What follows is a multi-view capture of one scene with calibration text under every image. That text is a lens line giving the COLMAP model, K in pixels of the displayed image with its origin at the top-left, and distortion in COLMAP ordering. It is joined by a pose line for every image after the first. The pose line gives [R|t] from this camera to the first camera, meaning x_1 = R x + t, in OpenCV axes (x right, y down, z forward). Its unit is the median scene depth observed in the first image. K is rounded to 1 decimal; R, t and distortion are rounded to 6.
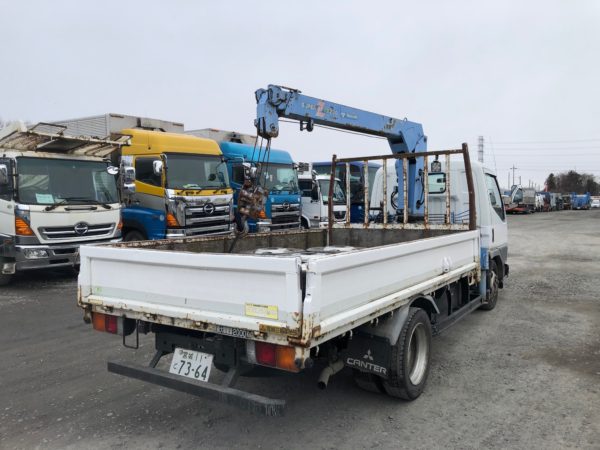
lens RADIAL K [[493.9, 0, 298.7], [0, 493.9, 224.8], [0, 0, 1]] dist [0.008319, 0.007381]
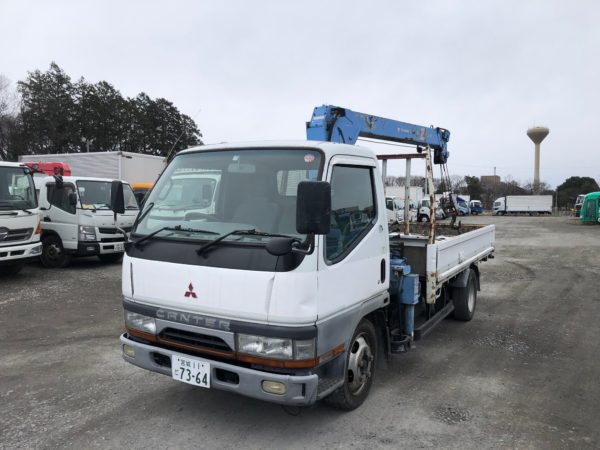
lens RADIAL K [[493.9, 0, 298.7], [0, 493.9, 224.8], [0, 0, 1]] dist [0.008319, 0.007381]
pose [[-0.997556, 0.012532, -0.068744, -0.701104], [0.006139, 0.995700, 0.092431, -0.074823], [0.069607, 0.091783, -0.993343, 1.600198]]
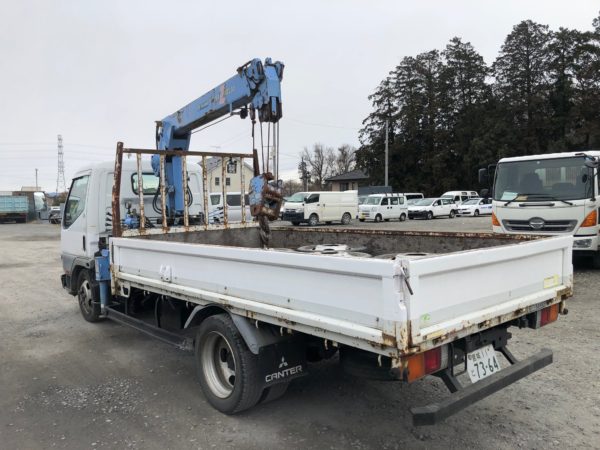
lens RADIAL K [[493.9, 0, 298.7], [0, 493.9, 224.8], [0, 0, 1]] dist [0.008319, 0.007381]
pose [[0.259539, -0.043821, 0.964738, -1.156052], [0.054169, 0.998058, 0.030762, -0.038575], [-0.964212, 0.044275, 0.261409, 1.002479]]
